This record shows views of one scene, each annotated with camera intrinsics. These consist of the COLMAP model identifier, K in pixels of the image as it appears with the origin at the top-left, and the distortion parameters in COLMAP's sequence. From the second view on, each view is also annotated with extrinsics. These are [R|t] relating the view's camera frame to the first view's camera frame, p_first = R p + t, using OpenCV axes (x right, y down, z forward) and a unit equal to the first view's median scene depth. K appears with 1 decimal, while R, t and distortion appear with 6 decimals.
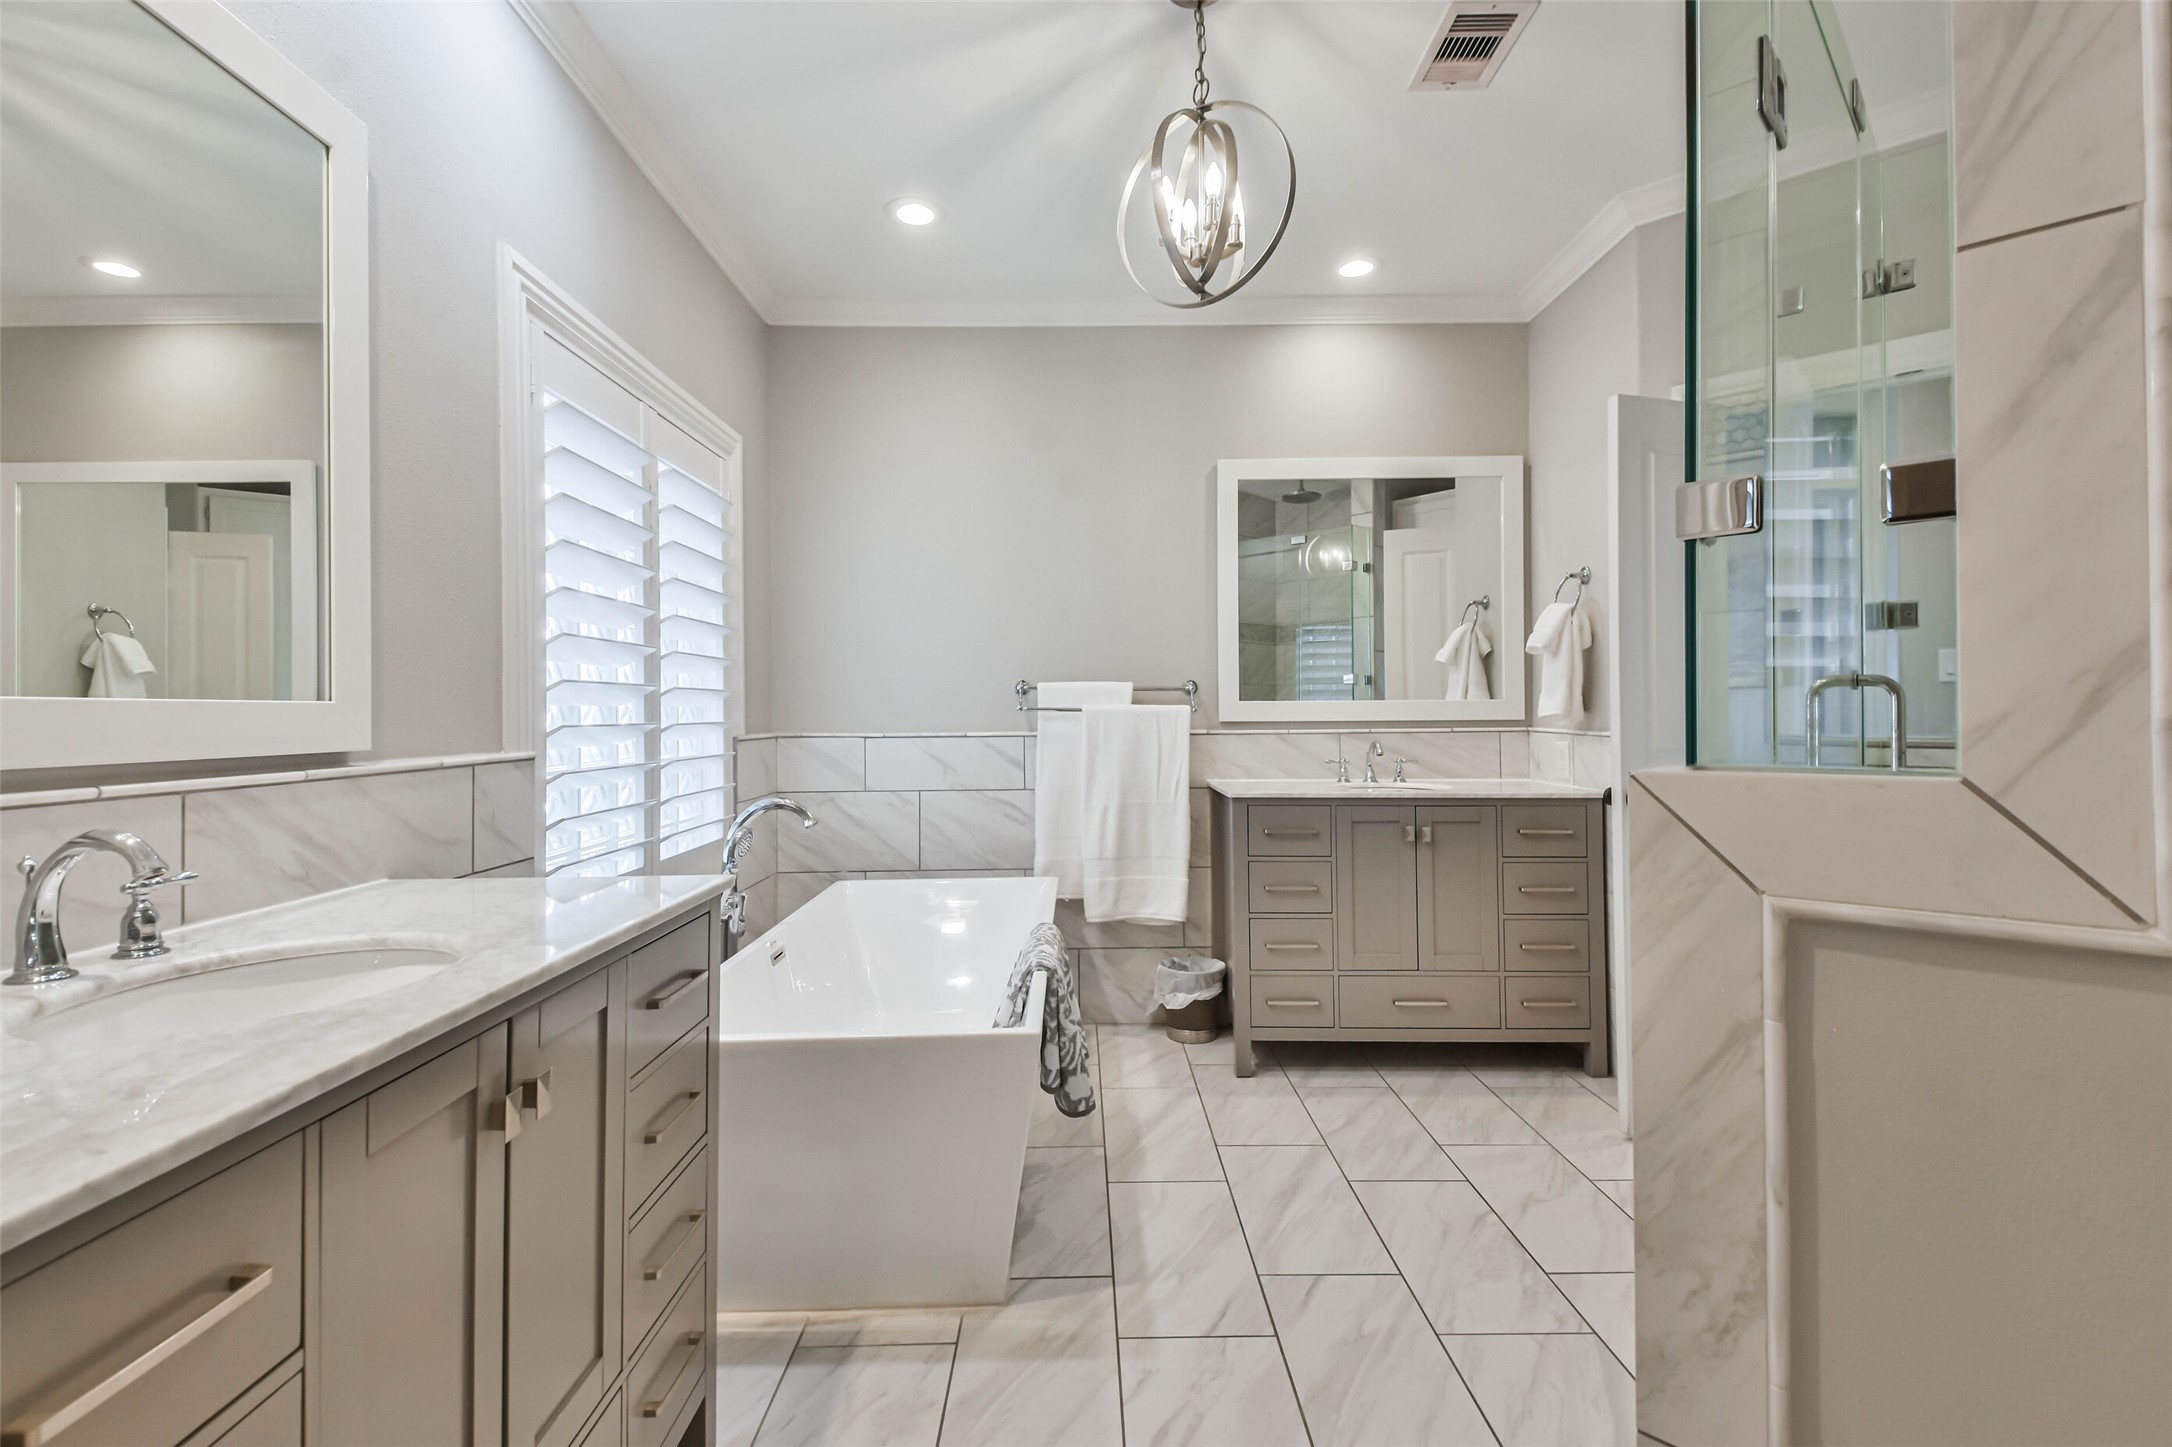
lens RADIAL K [[961.1, 0, 1092.0], [0, 961.1, 703.6], [0, 0, 1]] dist [0.055699, -0.029385]
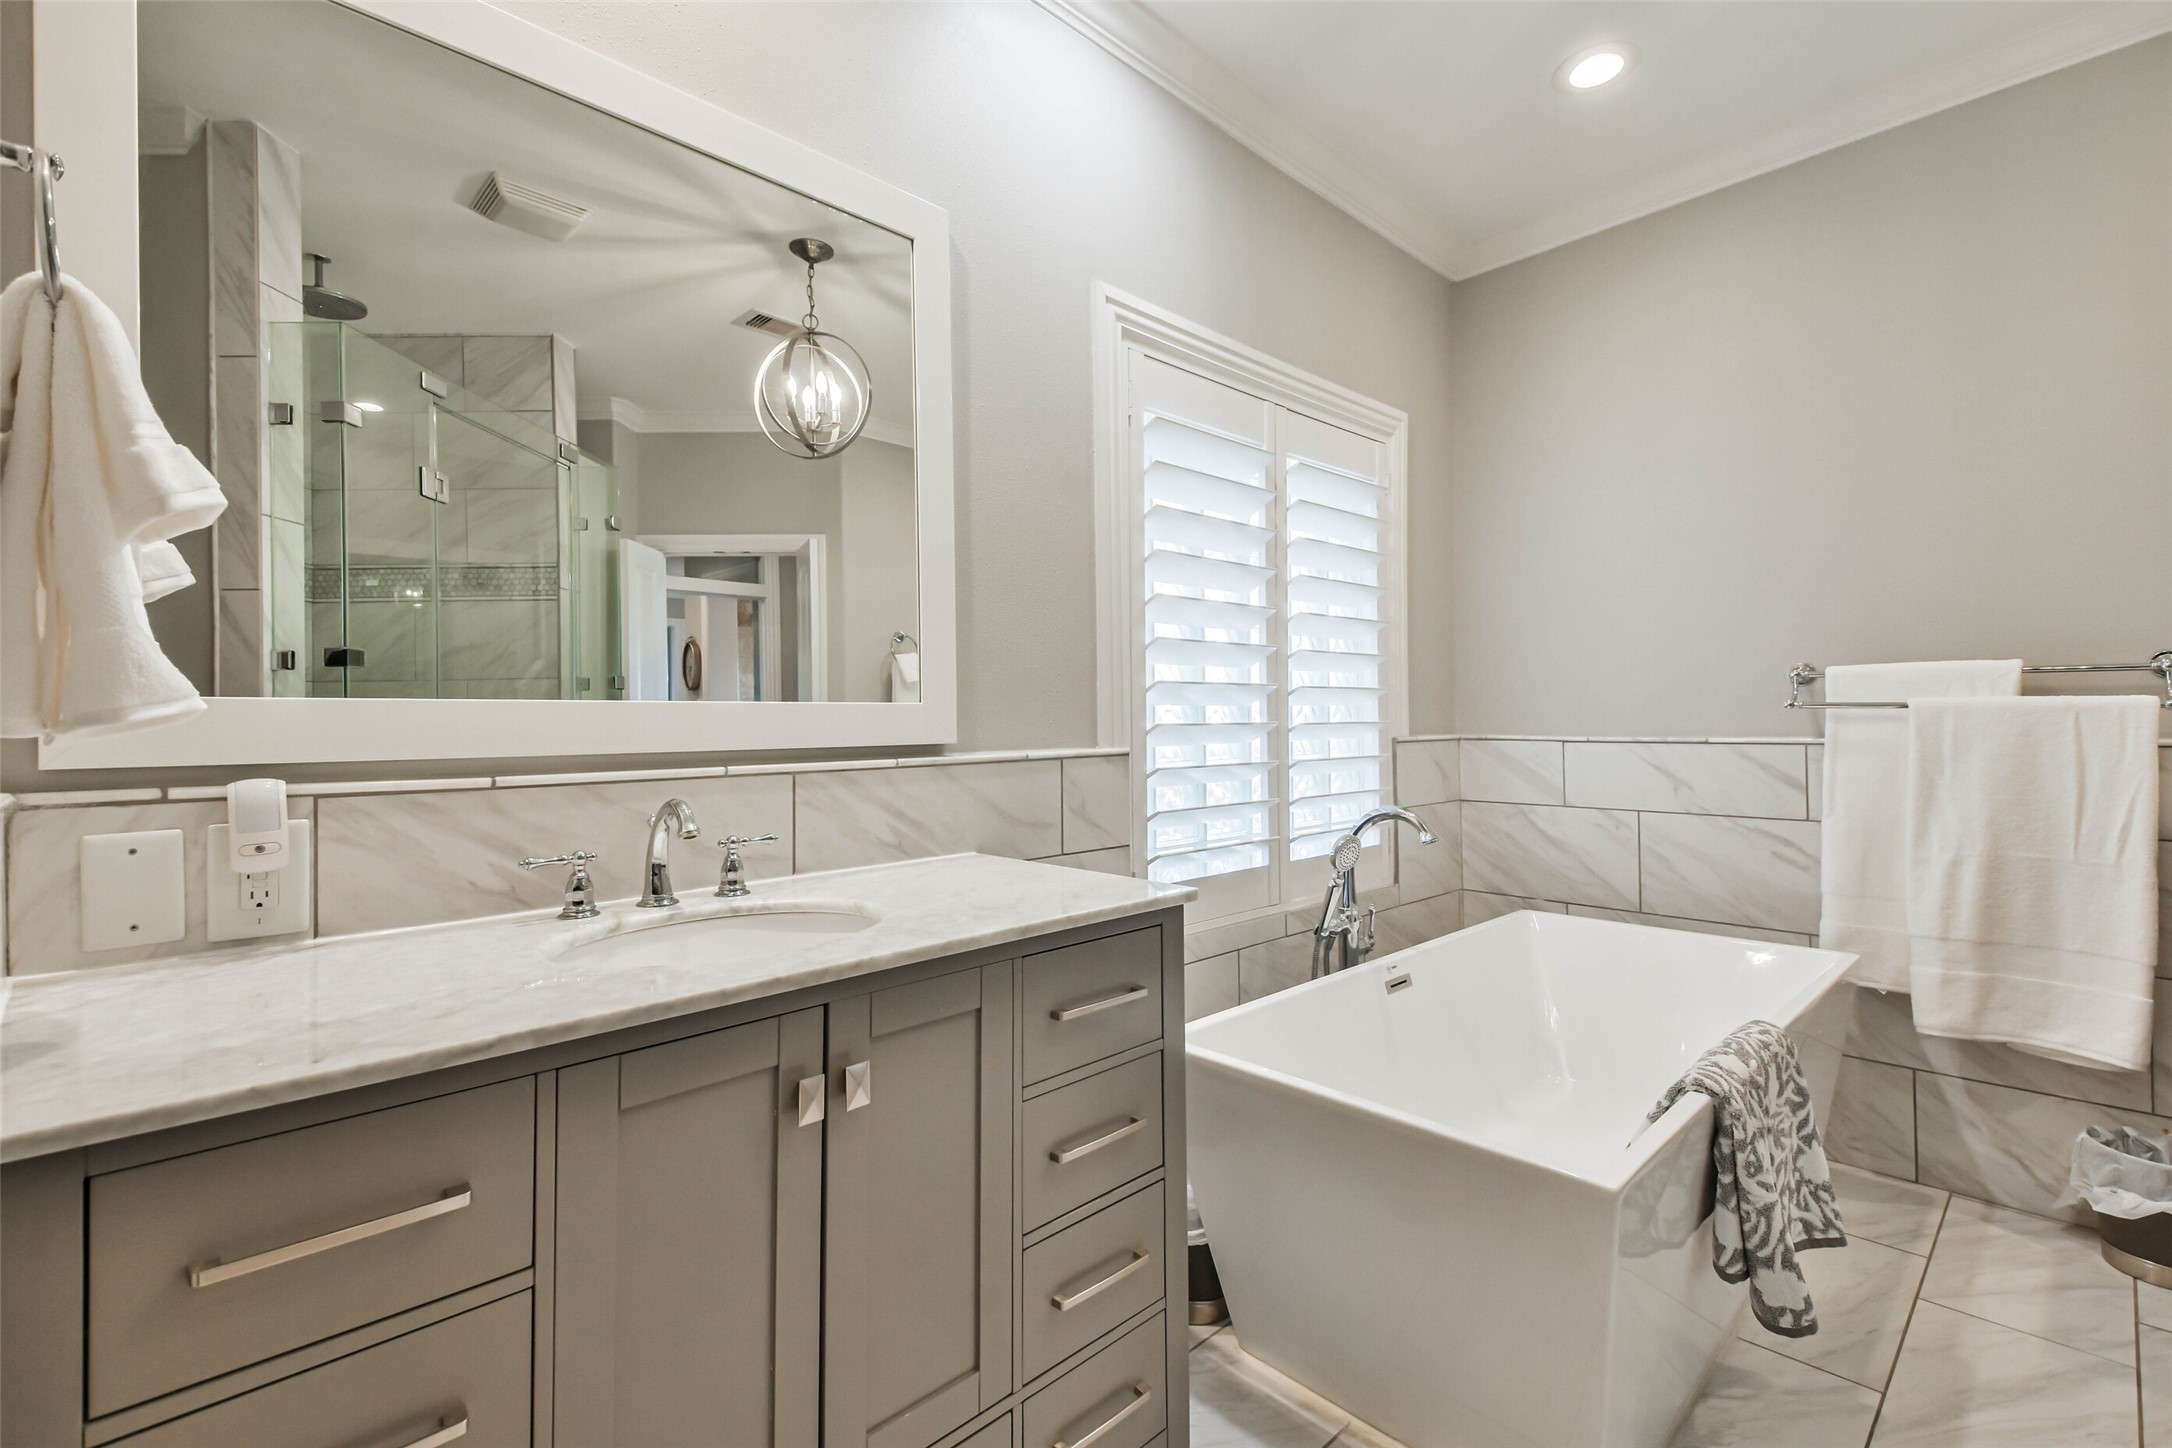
lens RADIAL K [[947.7, 0, 1093.5], [0, 947.7, 717.6], [0, 0, 1]] dist [0.075425, -0.033301]
pose [[0.687419, -0.000022, -0.726262, 0.148737], [0.009900, 0.999907, 0.009340, 0.004604], [0.726194, -0.013610, 0.687355, 0.223257]]
